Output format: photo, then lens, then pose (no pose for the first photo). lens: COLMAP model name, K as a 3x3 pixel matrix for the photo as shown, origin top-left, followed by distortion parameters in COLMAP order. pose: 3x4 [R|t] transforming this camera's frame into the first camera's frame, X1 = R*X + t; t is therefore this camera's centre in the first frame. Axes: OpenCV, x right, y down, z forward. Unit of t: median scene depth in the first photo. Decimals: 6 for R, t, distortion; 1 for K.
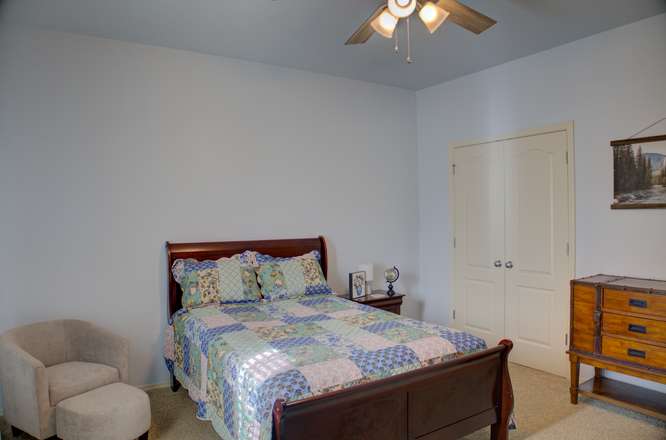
lens RADIAL K [[455.4, 0, 333.7], [0, 455.4, 219.8], [0, 0, 1]] dist [-0.126965, 0.039723]
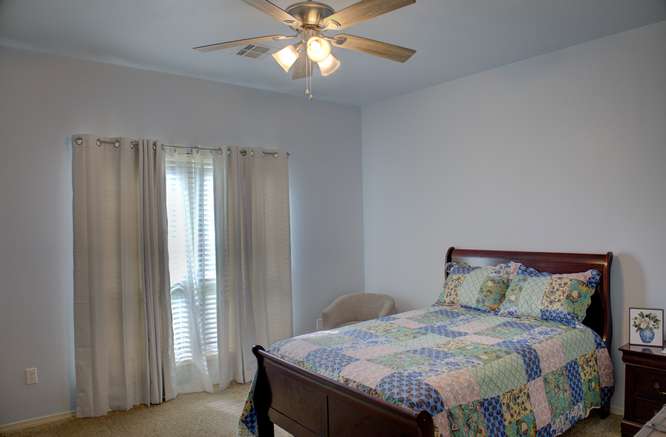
lens RADIAL K [[455.4, 0, 333.1], [0, 455.4, 218.0], [0, 0, 1]] dist [-0.126965, 0.039723]
pose [[0.086034, -0.007174, -0.996266, 0.769420], [0.009629, 0.999933, -0.006369, -0.023903], [0.996246, -0.009045, 0.086097, 0.568863]]
